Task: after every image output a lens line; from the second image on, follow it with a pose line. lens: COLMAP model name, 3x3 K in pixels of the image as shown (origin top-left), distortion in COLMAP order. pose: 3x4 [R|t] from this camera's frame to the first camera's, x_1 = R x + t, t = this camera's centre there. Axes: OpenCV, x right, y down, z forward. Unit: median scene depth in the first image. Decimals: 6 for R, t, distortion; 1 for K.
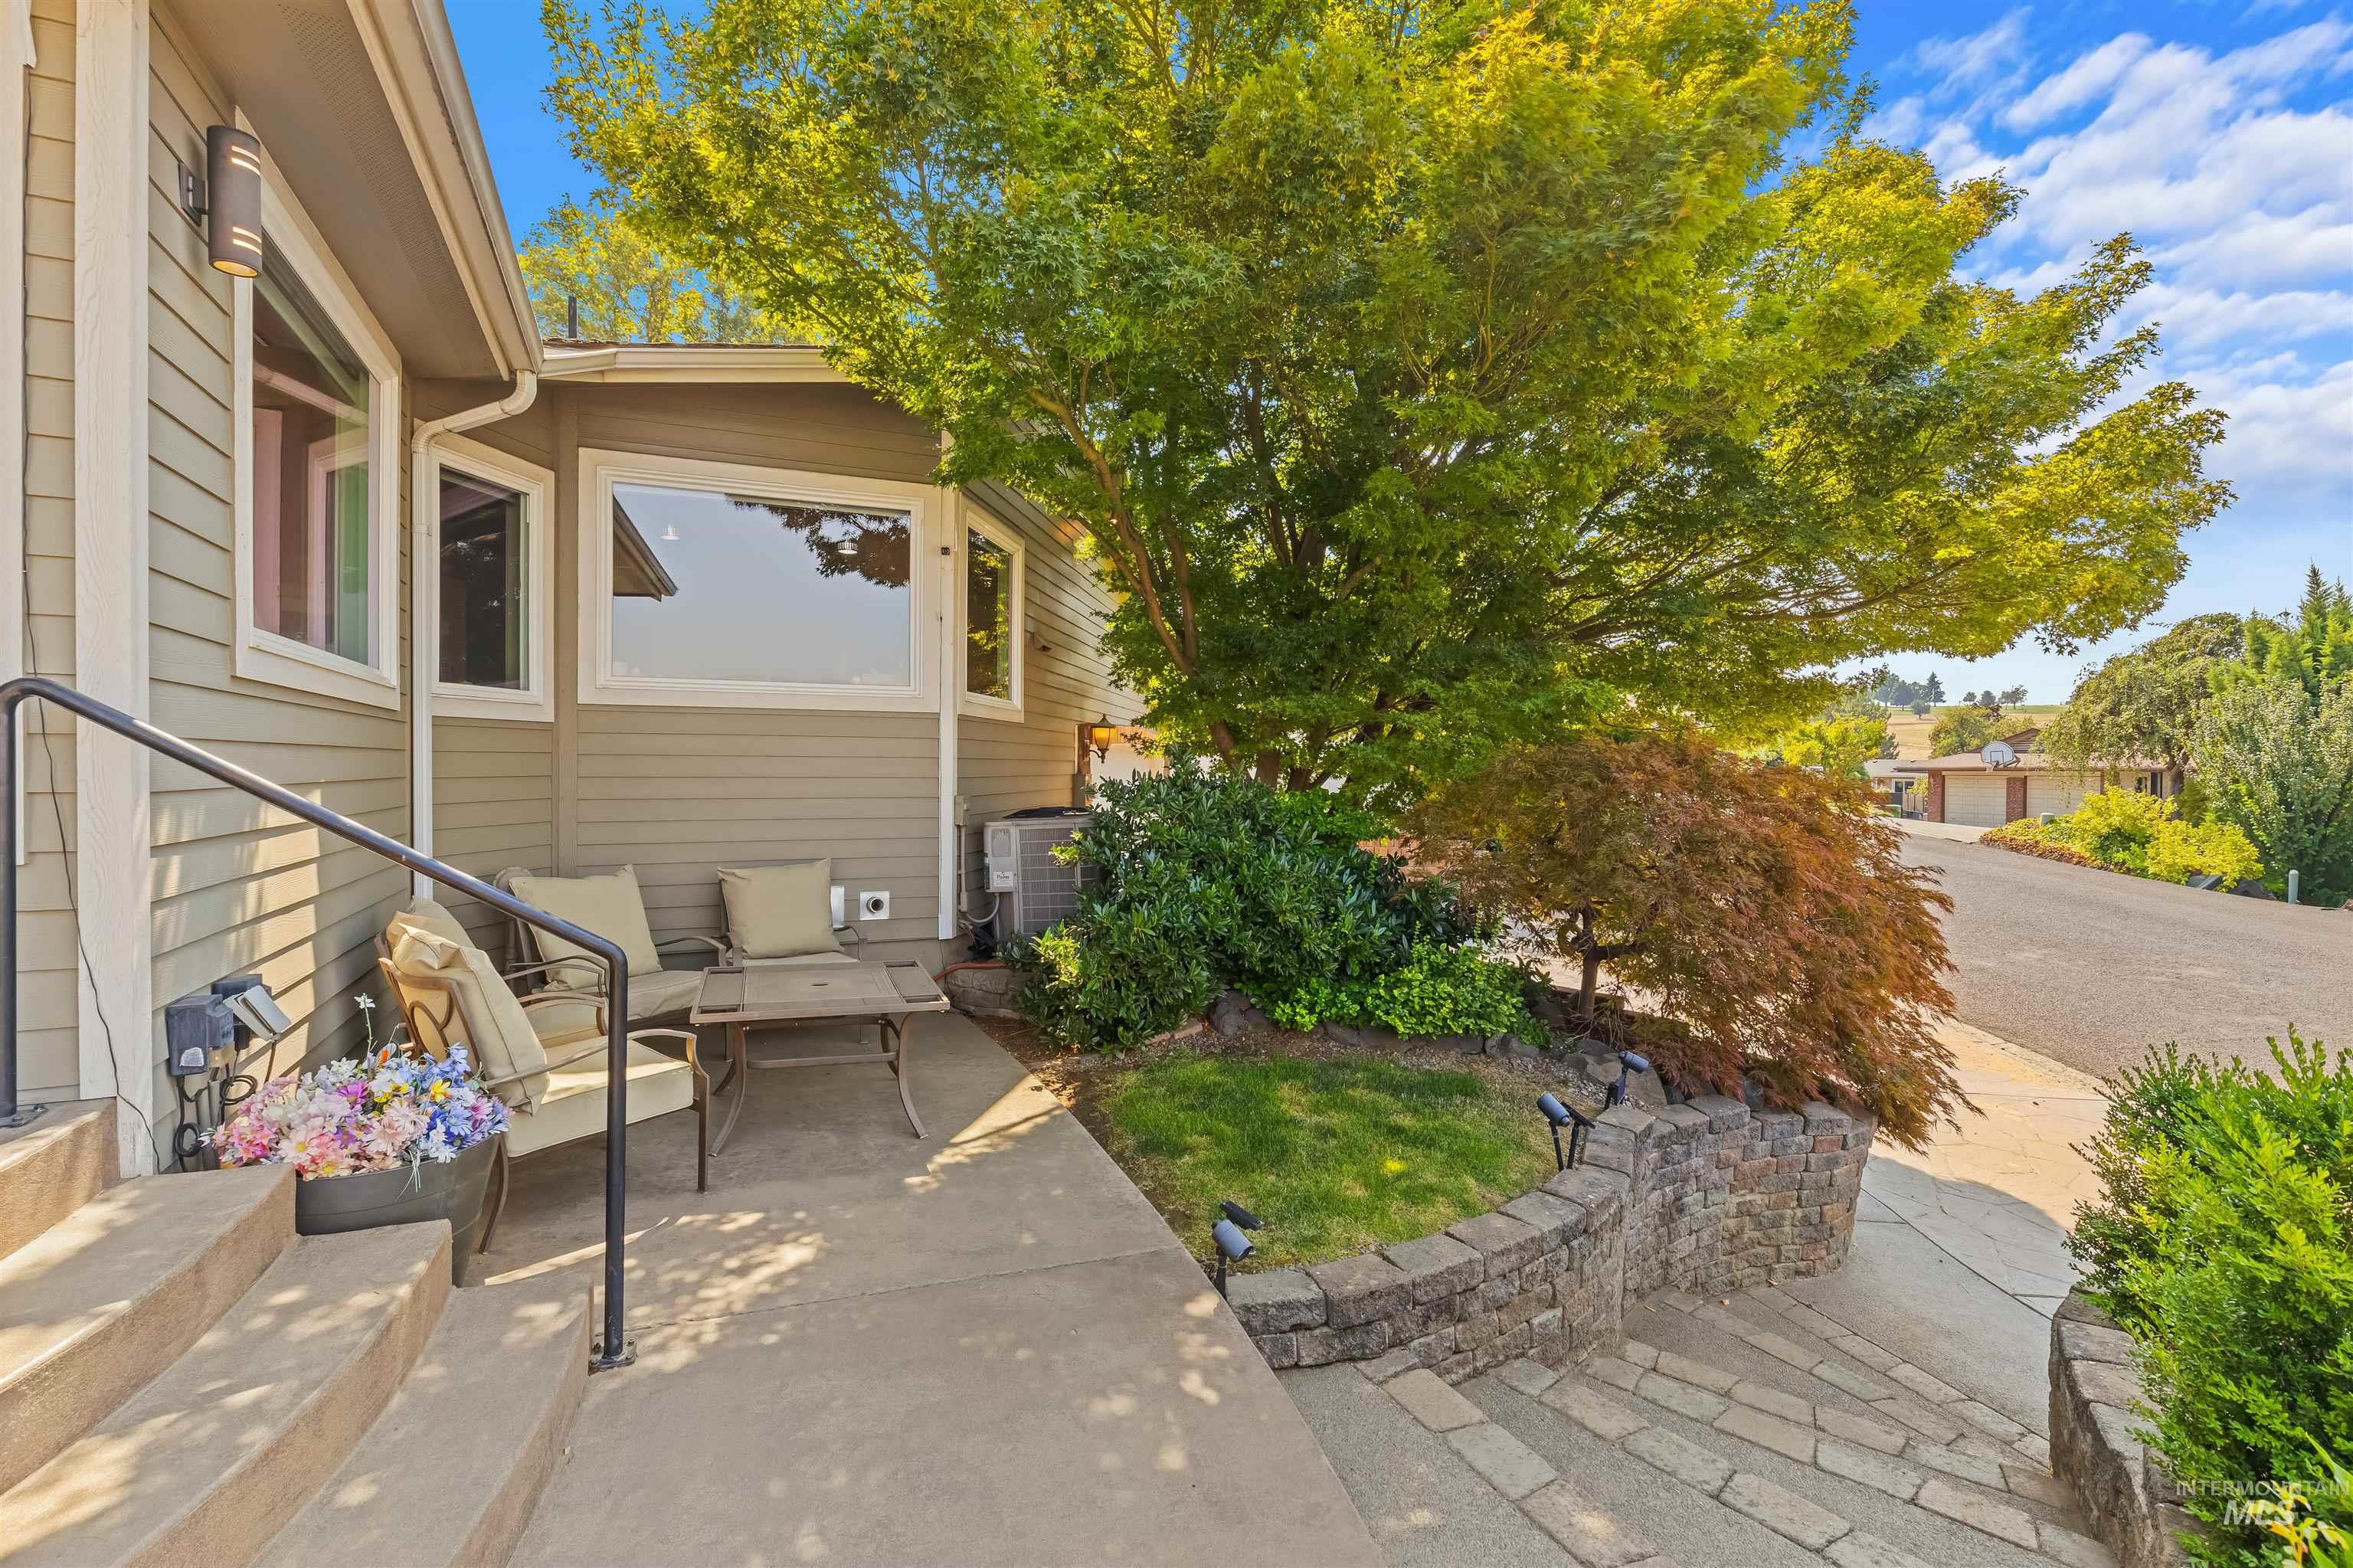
lens RADIAL K [[1066.4, 0, 1173.8], [0, 1066.4, 772.8], [0, 0, 1]] dist [0.002588, 0.000235]
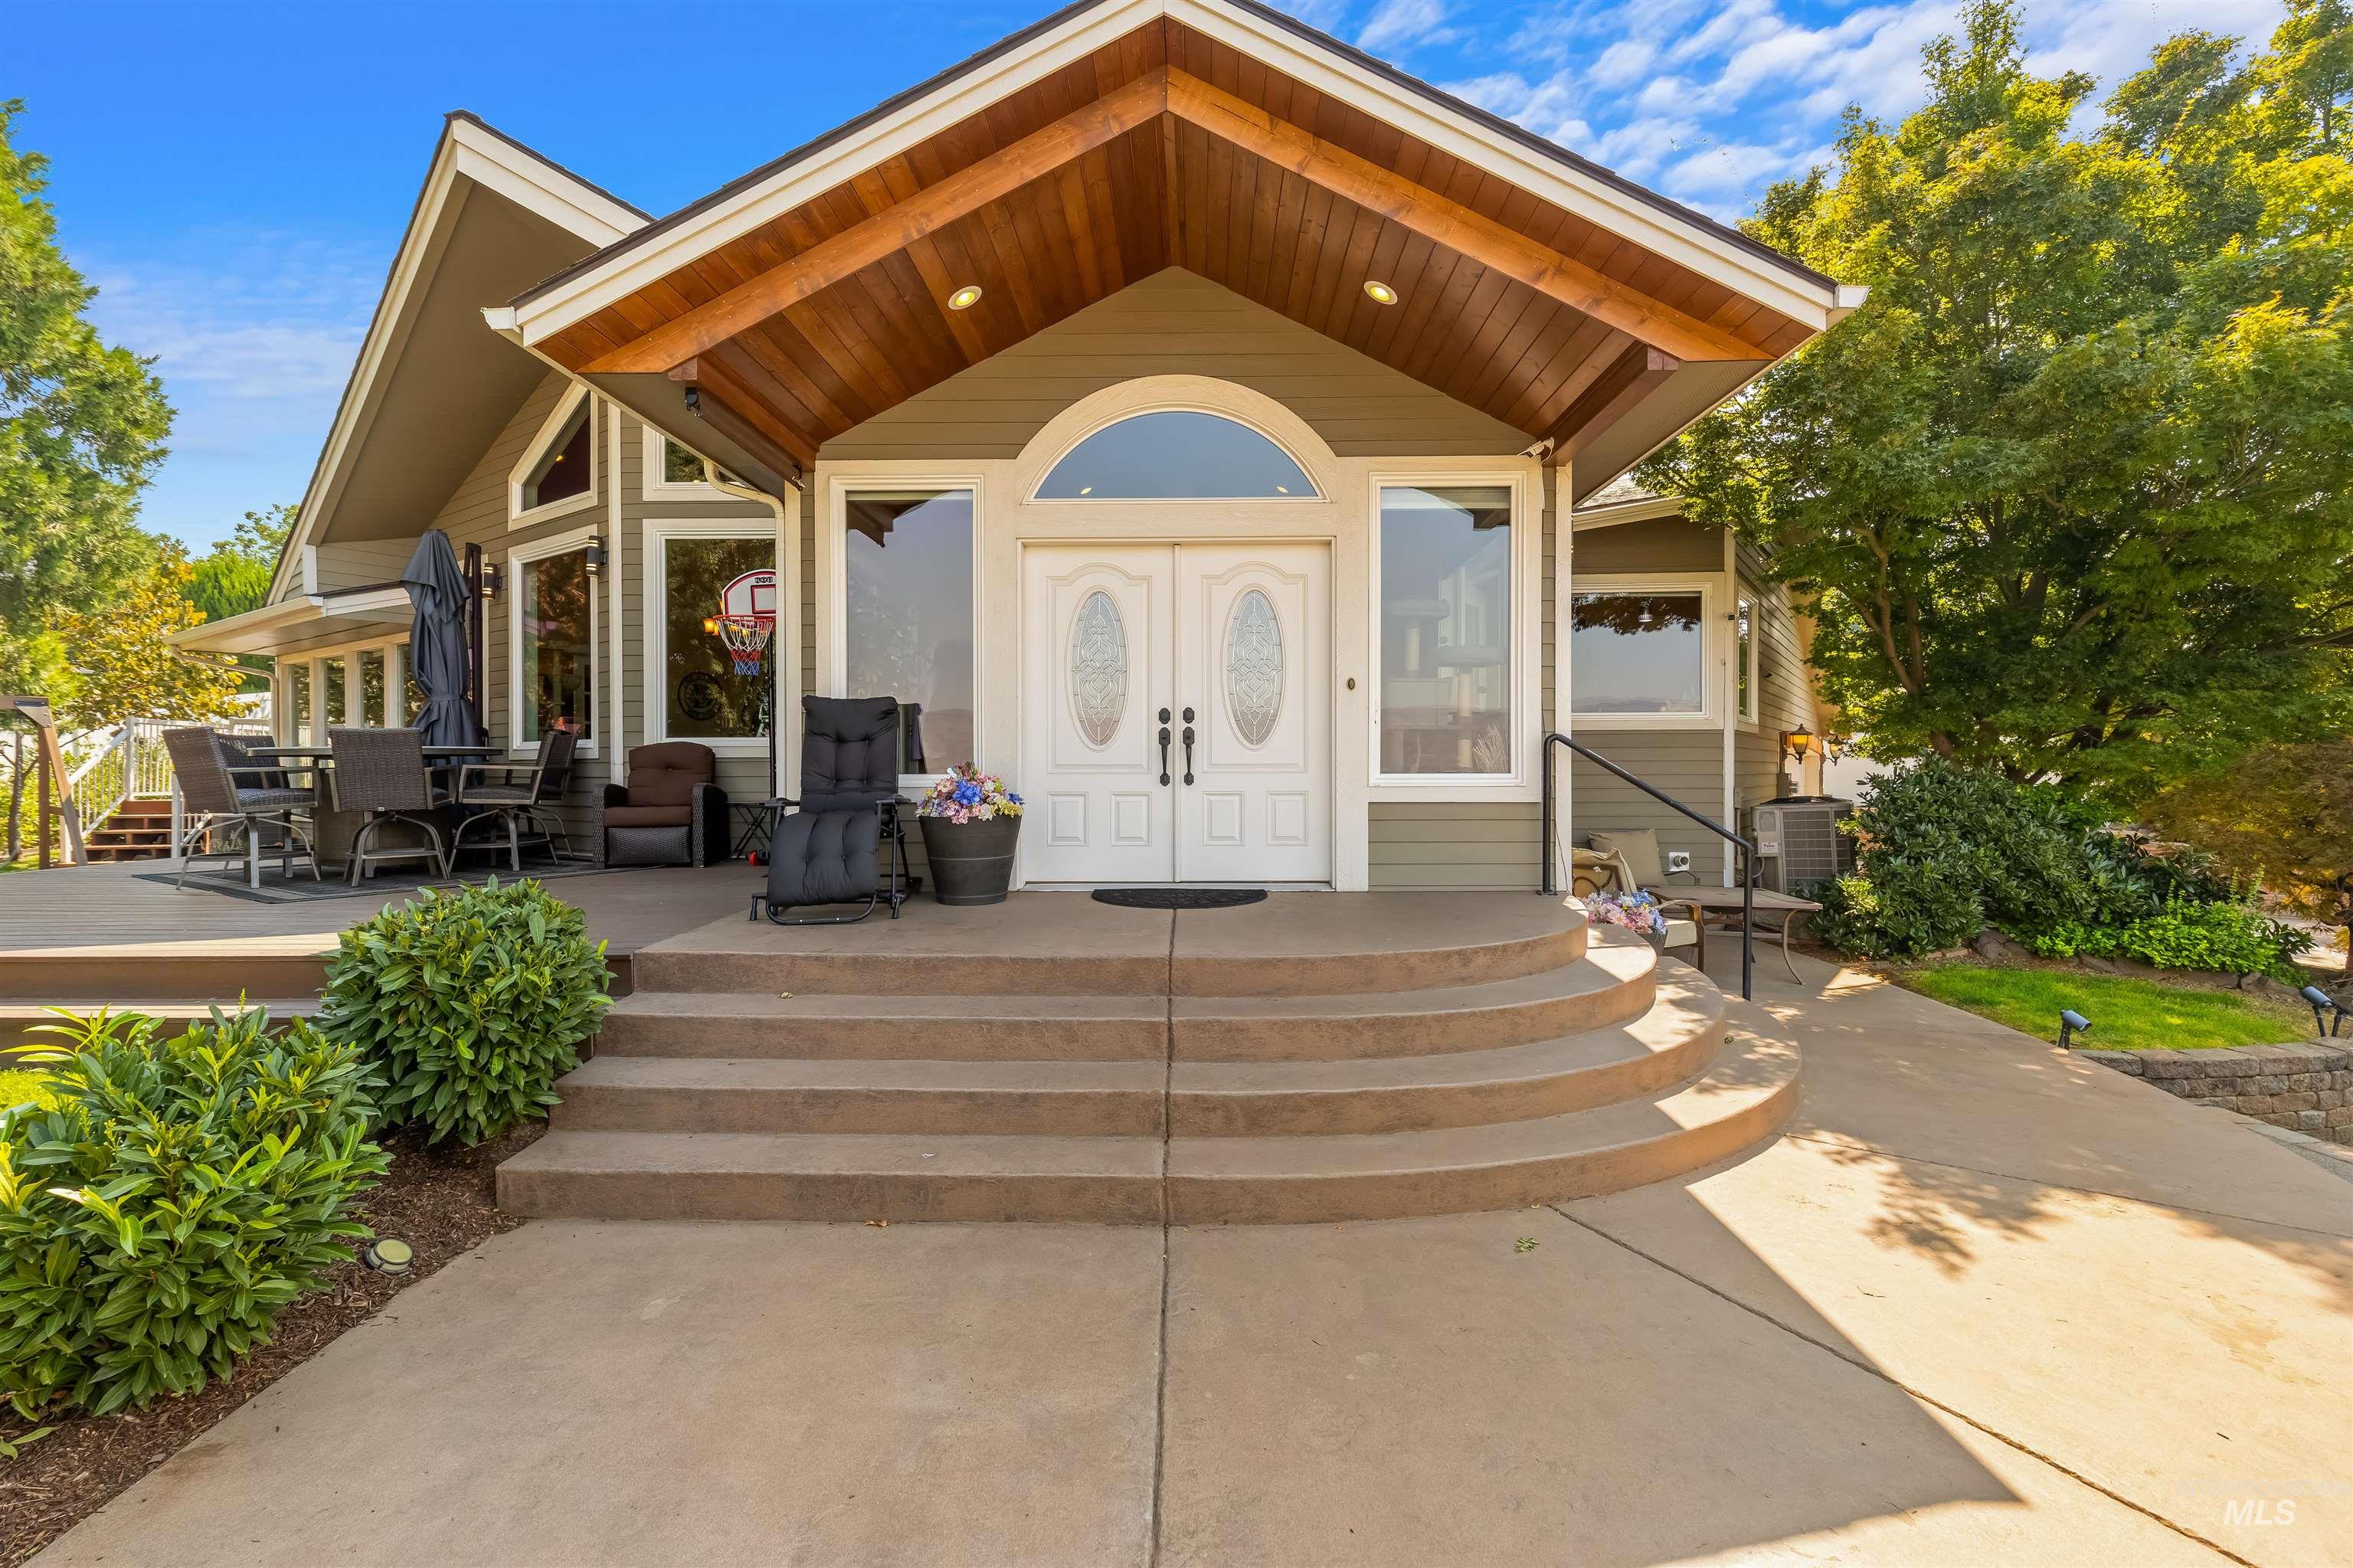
lens RADIAL K [[1077.7, 0, 1167.4], [0, 1077.7, 770.7], [0, 0, 1]] dist [0.002487, -0.000435]
pose [[0.891536, -0.007579, -0.452887, -0.276144], [0.004128, 0.999954, -0.008607, 0.010517], [0.452932, 0.005804, 0.891526, -0.761601]]
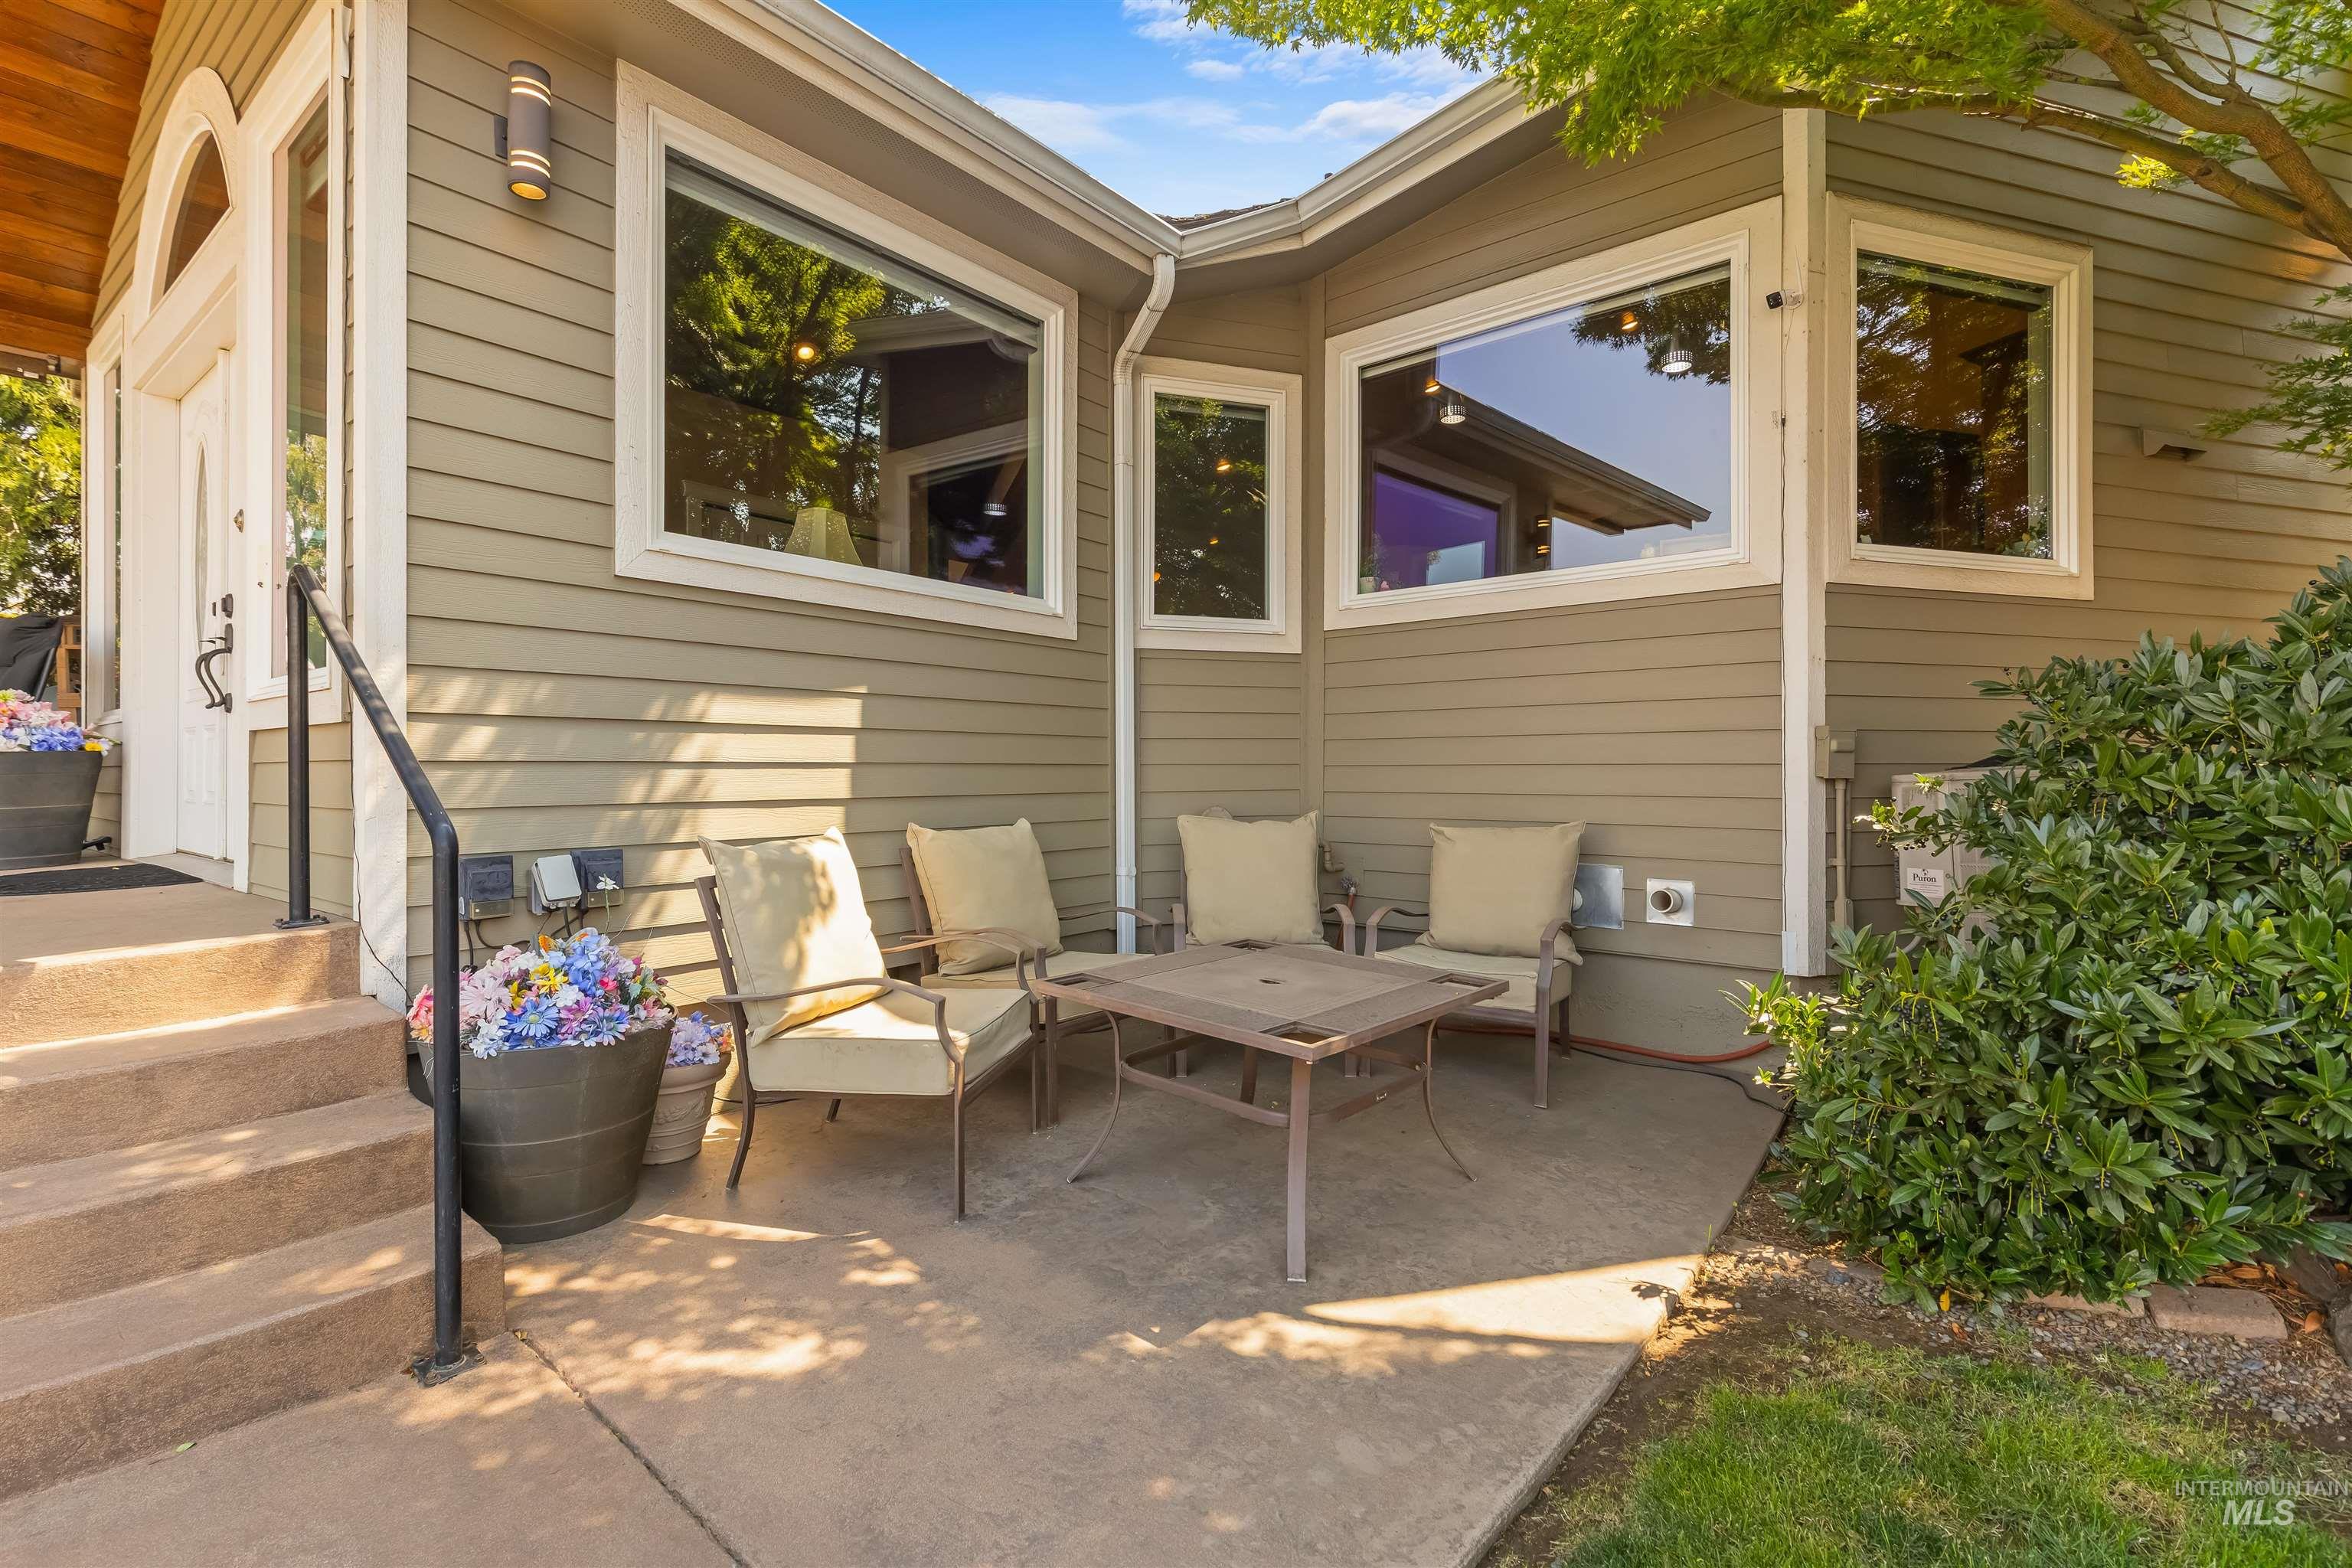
lens RADIAL K [[1066.0, 0, 1173.3], [0, 1066.0, 772.8], [0, 0, 1]] dist [0.002588, 0.000235]
pose [[0.441626, -0.001810, -0.897197, 0.186874], [-0.001888, 0.999994, -0.002947, 0.058765], [0.897197, 0.002995, 0.441620, 0.534773]]
